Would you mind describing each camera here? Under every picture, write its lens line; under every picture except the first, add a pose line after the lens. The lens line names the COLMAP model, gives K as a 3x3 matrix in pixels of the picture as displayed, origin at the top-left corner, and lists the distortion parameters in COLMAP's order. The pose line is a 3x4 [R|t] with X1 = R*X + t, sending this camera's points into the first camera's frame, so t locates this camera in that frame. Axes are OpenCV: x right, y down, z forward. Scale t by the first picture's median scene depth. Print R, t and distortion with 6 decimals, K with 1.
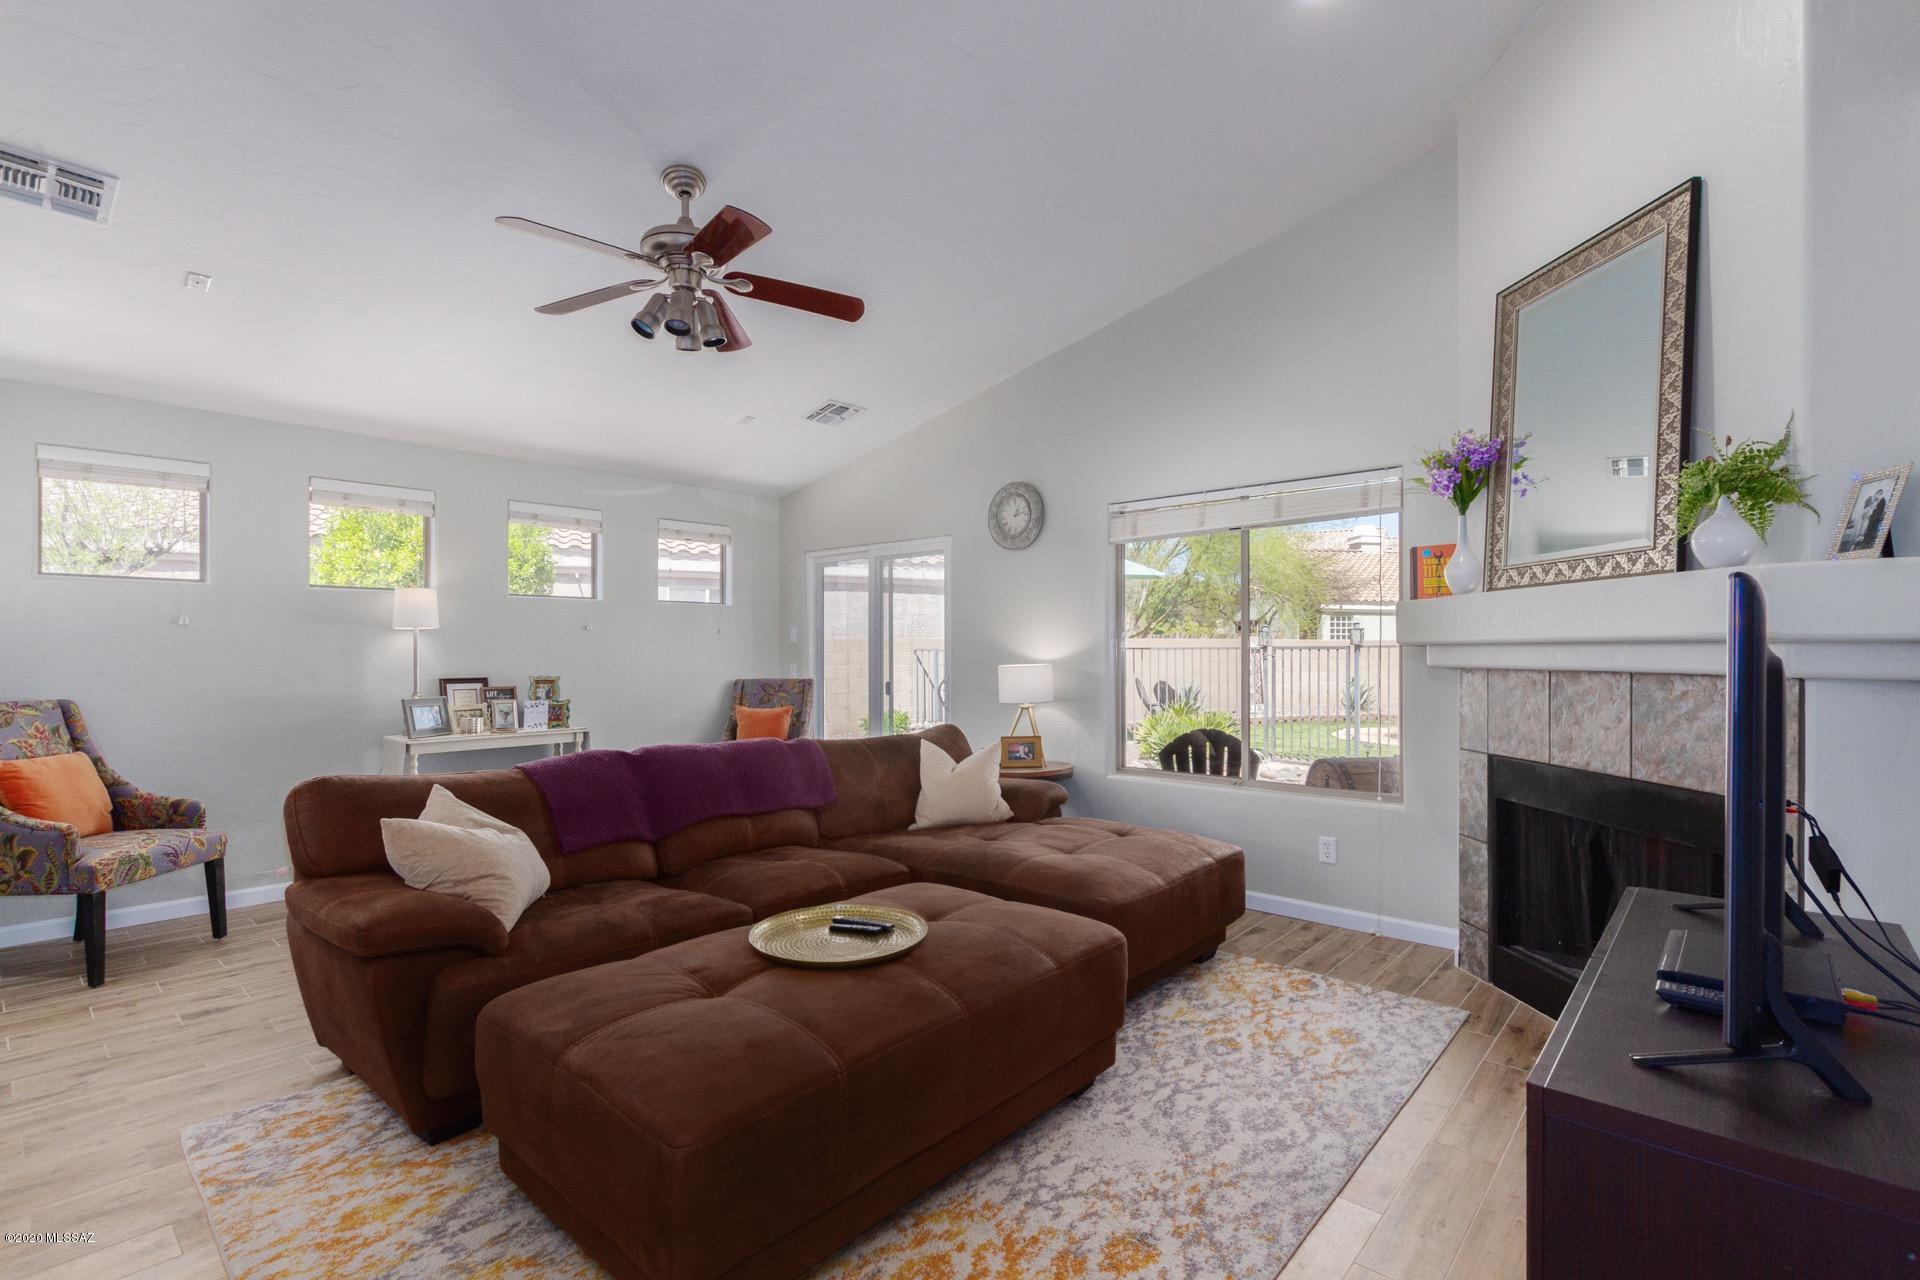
lens RADIAL K [[885.8, 0, 957.1], [0, 885.8, 652.0], [0, 0, 1]] dist [0.001200, -0.001405]
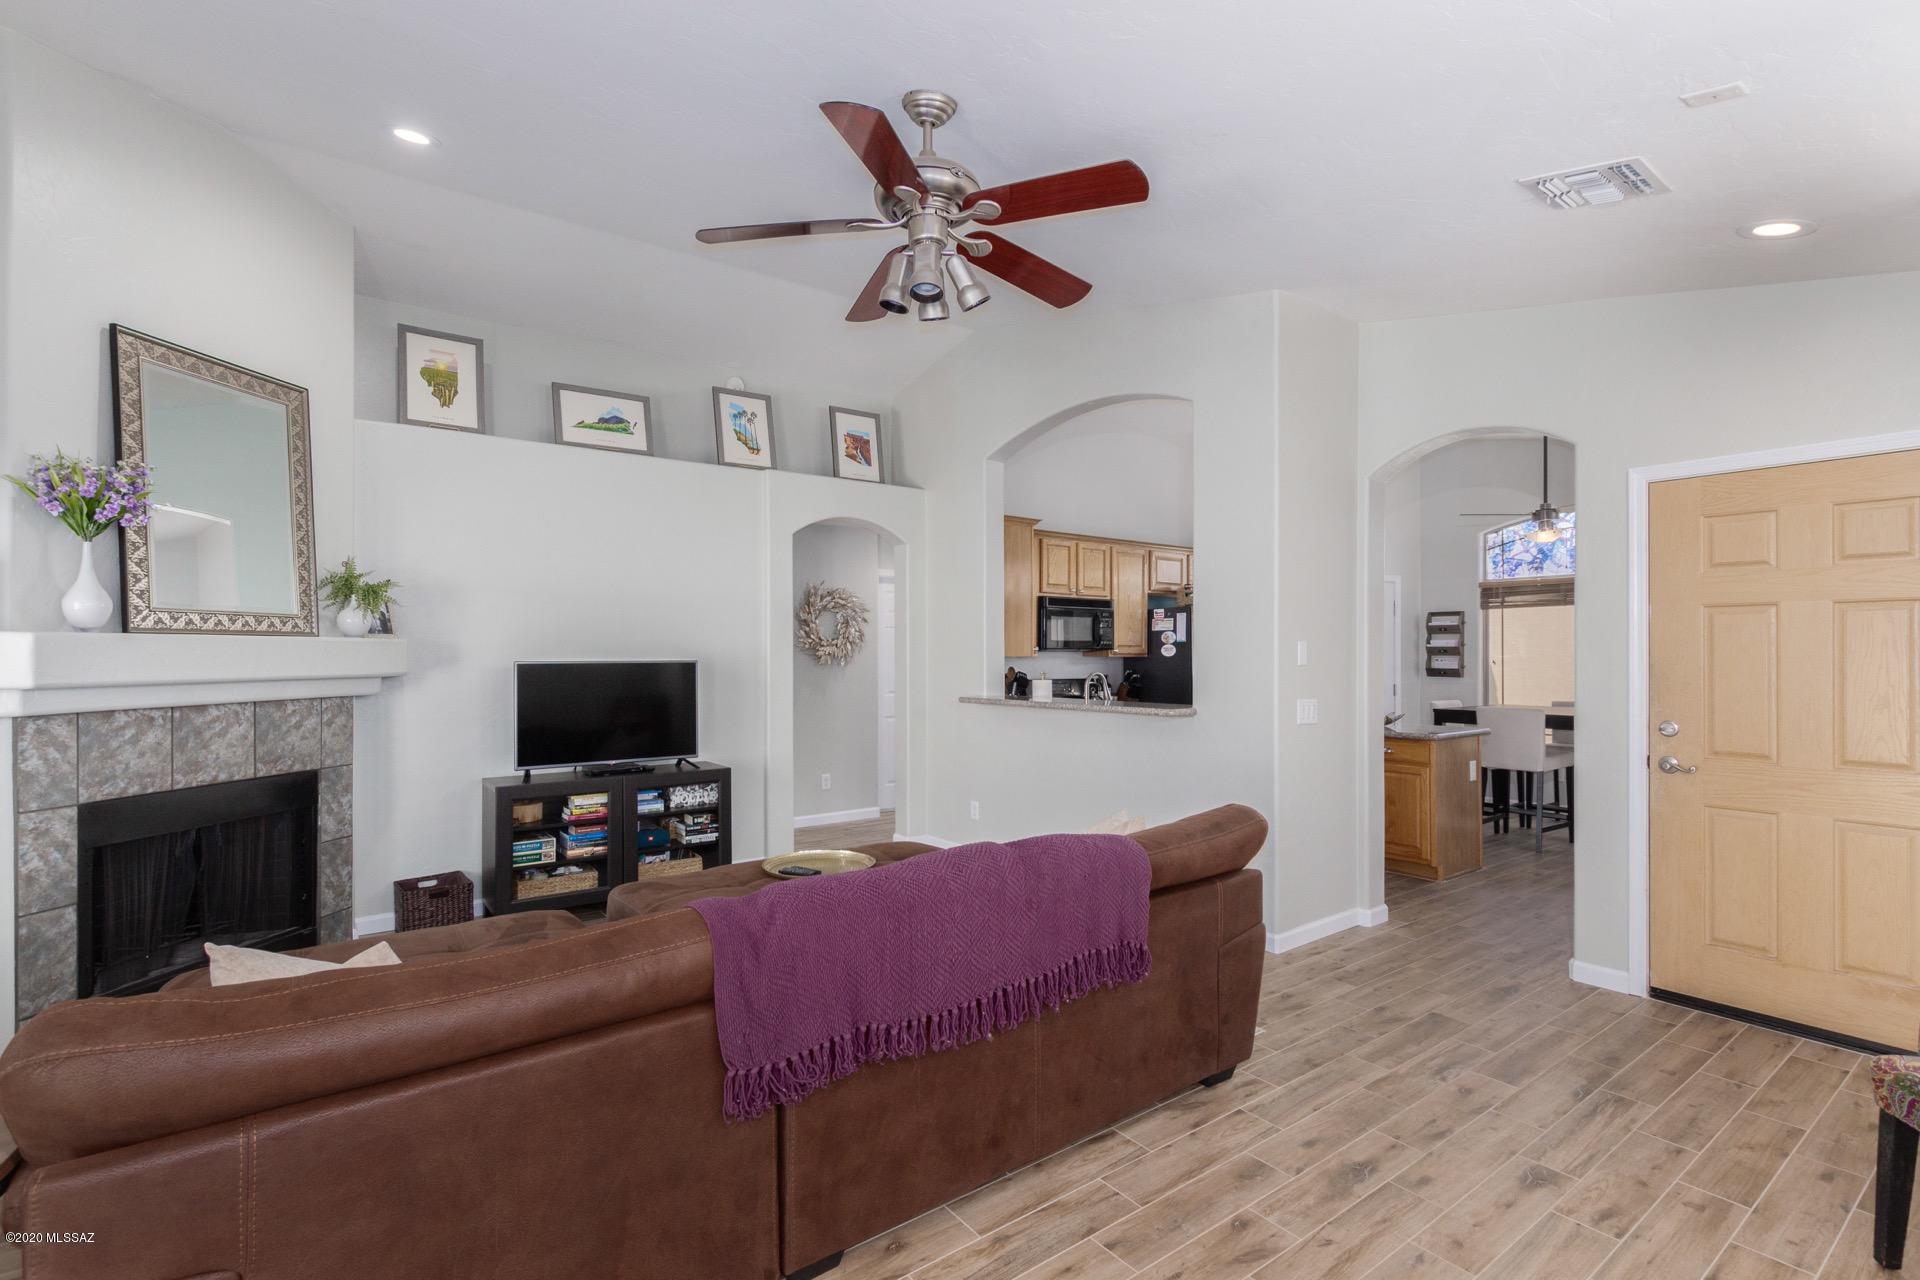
lens RADIAL K [[885.8, 0, 957.1], [0, 885.8, 652.0], [0, 0, 1]] dist [0.001200, -0.001405]
pose [[-0.978239, 0.003702, 0.207447, -0.495250], [0.003707, 0.999993, -0.000368, -0.040613], [-0.207447, 0.000409, -0.978246, 1.752690]]
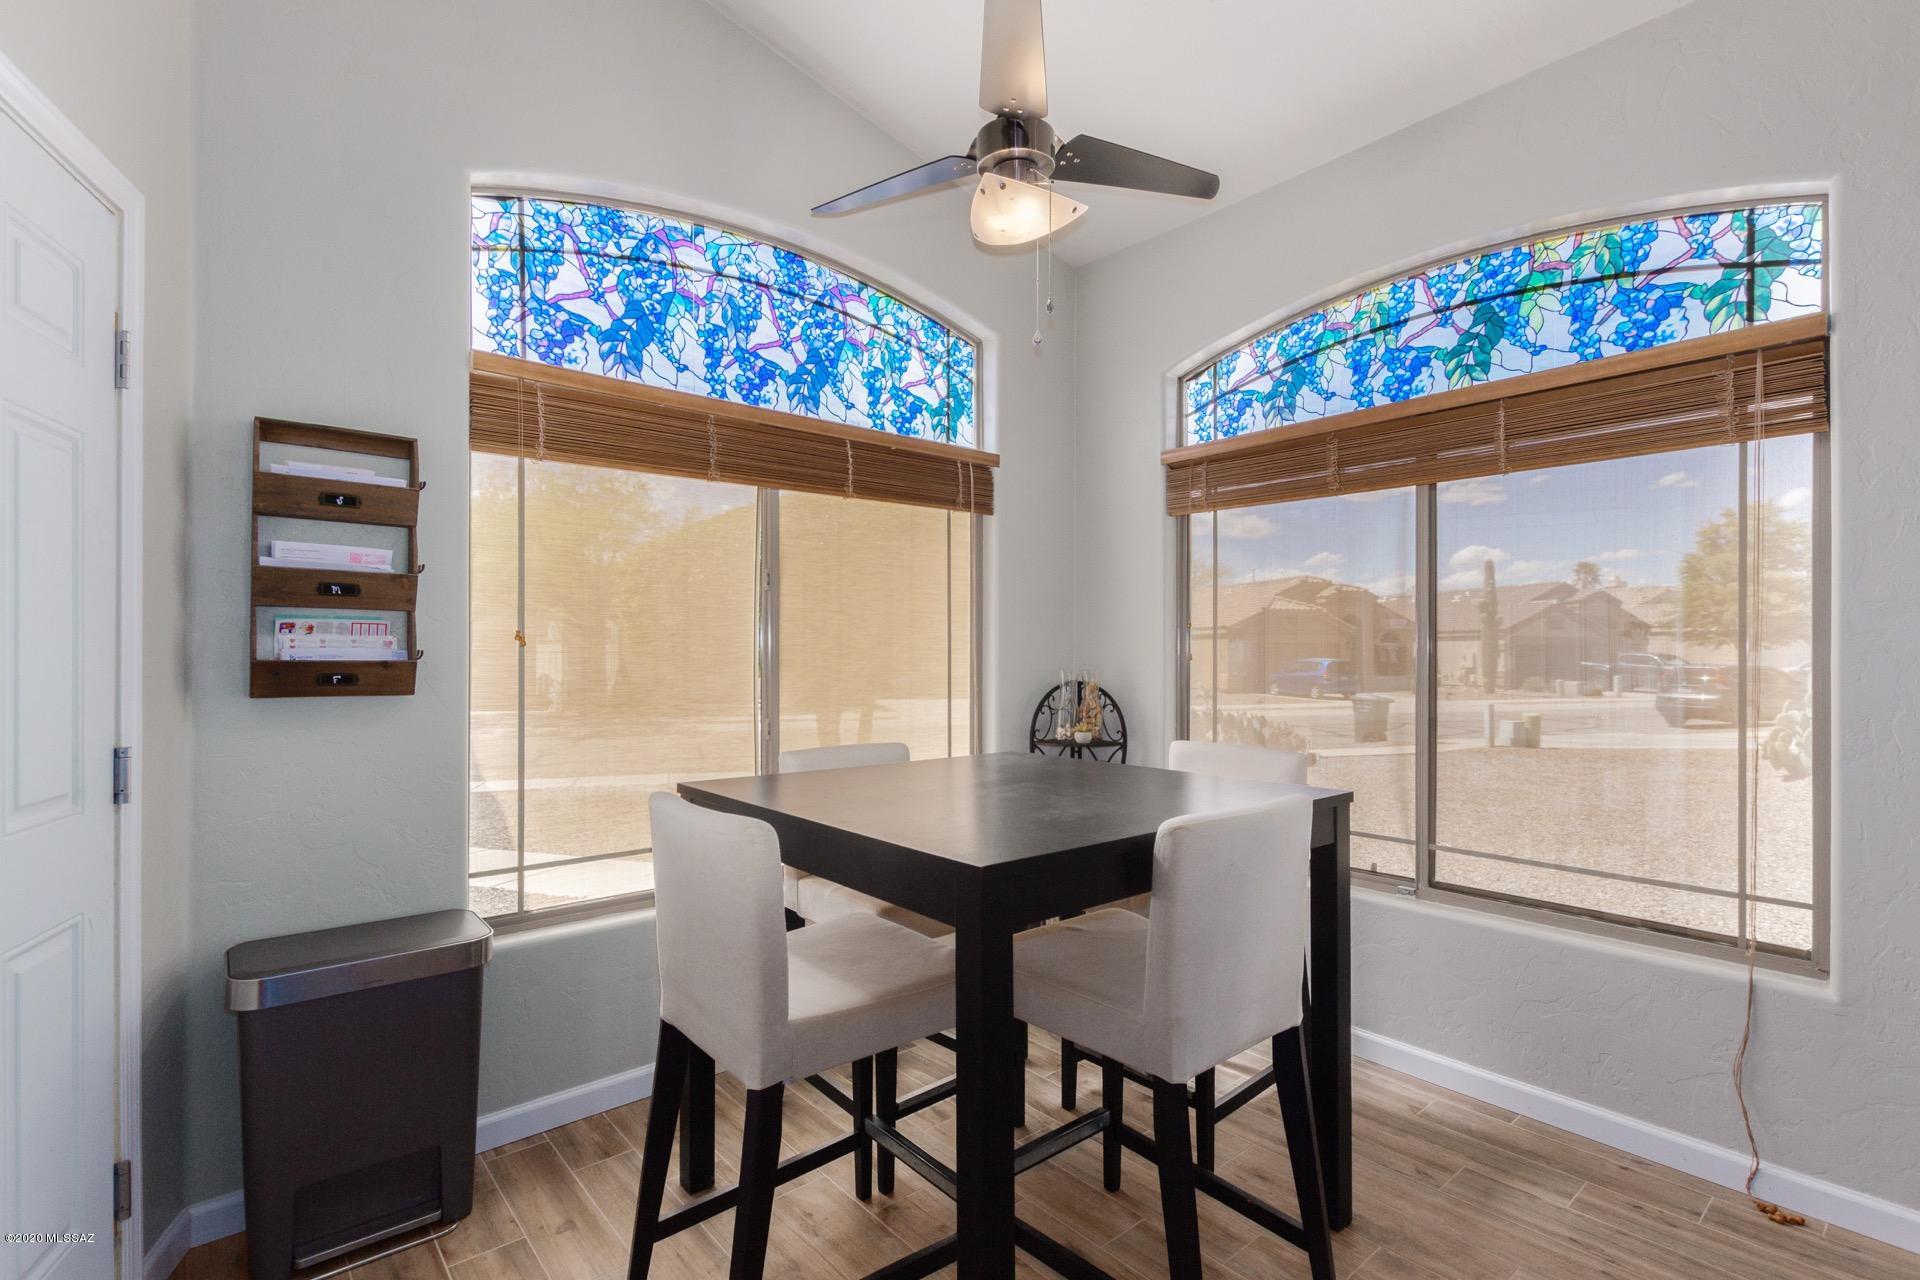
lens RADIAL K [[861.7, 0, 951.0], [0, 861.7, 651.0], [0, 0, 1]] dist [-0.000735, -0.000923]
pose [[-0.140381, 0.005425, -0.990083, -0.797552], [-0.003783, 0.999975, 0.006016, -0.001837], [0.990090, 0.004590, -0.140357, -0.502657]]
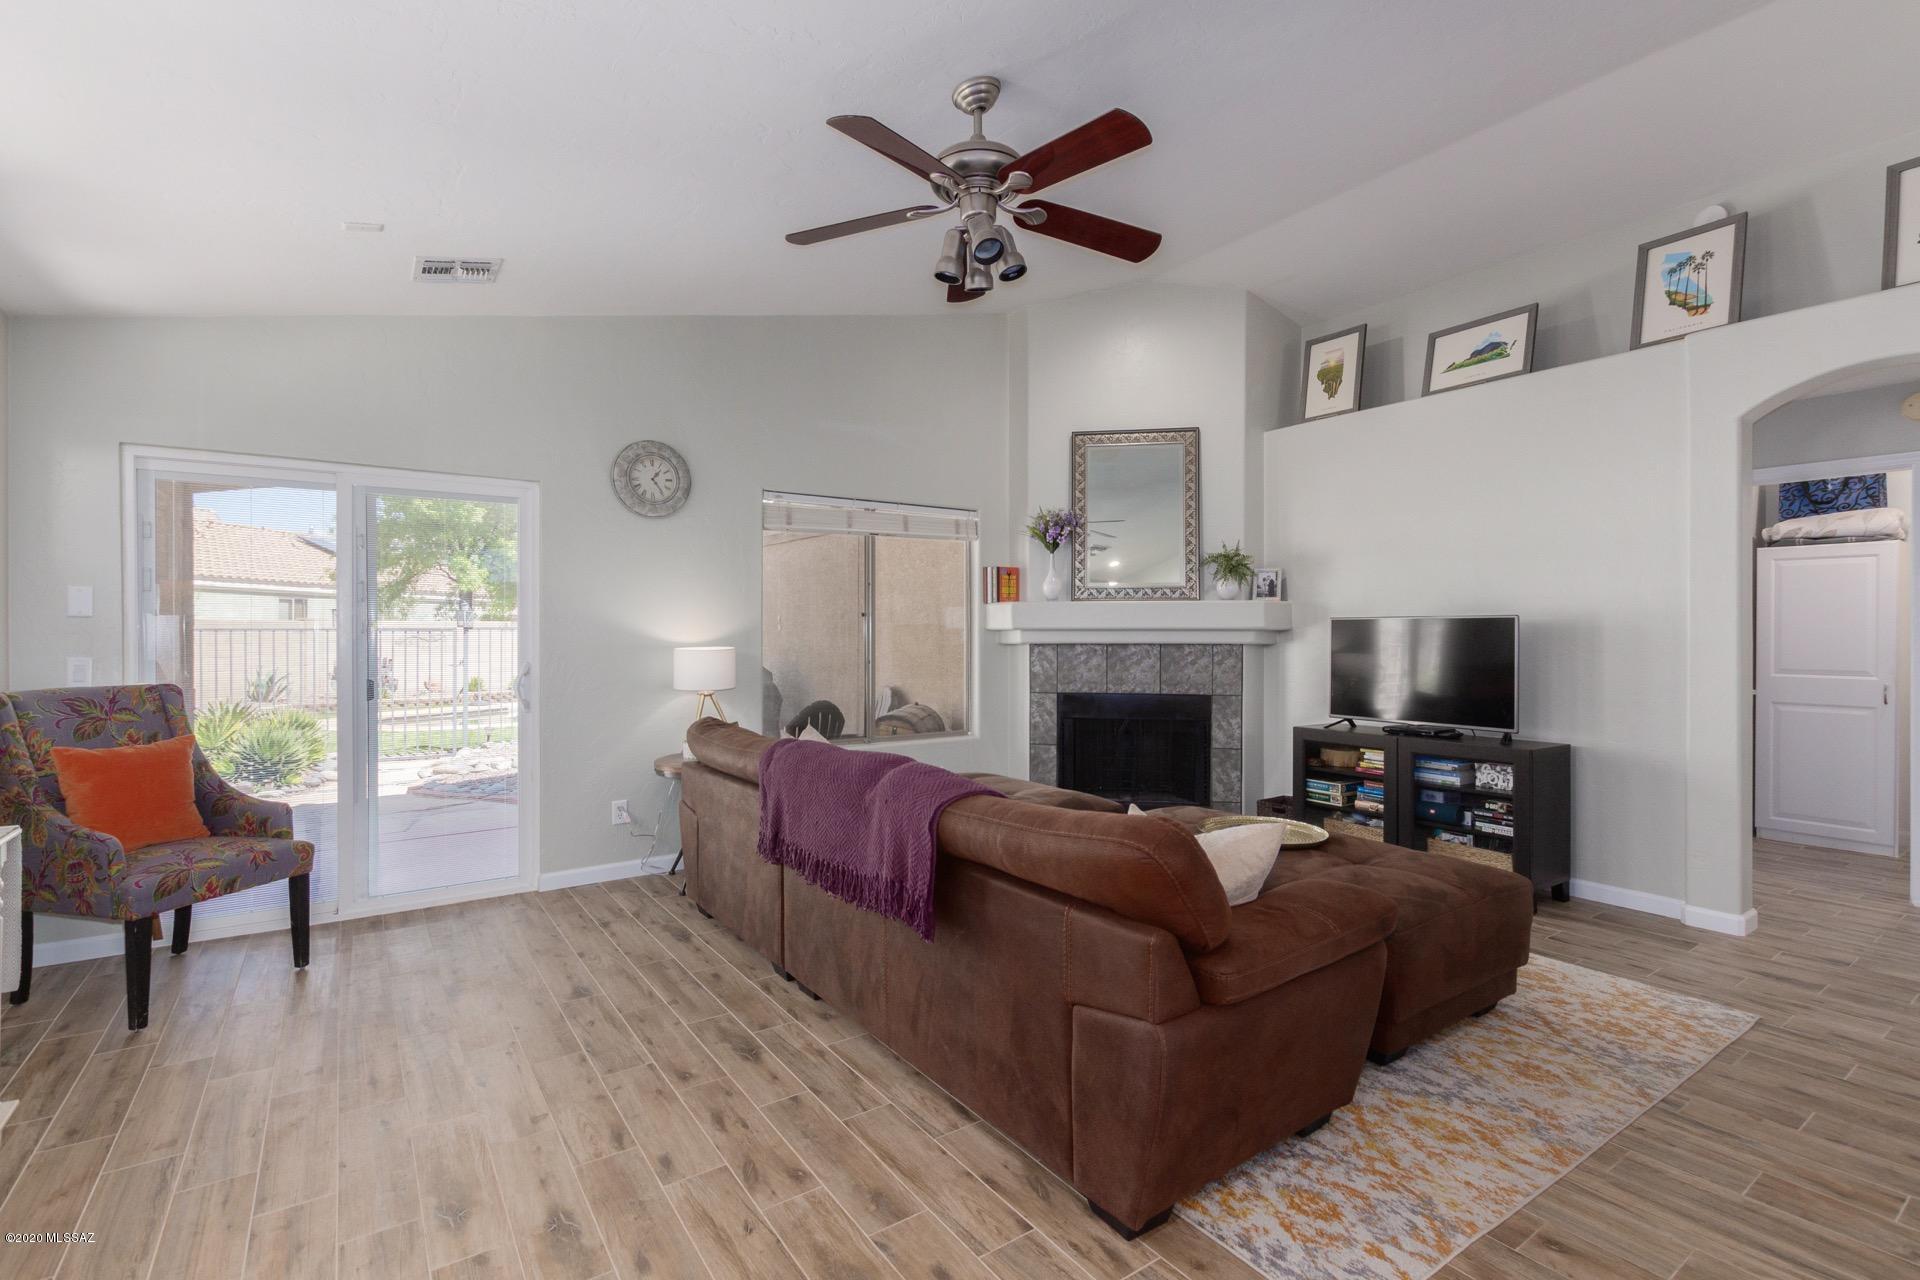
lens RADIAL K [[874.1, 0, 955.5], [0, 874.1, 636.9], [0, 0, 1]] dist [0.001593, -0.000418]
pose [[0.237719, -0.002148, 0.971331, -1.140720], [-0.000964, 0.999997, 0.002448, 0.001439], [-0.971333, -0.001518, 0.237717, 0.806748]]
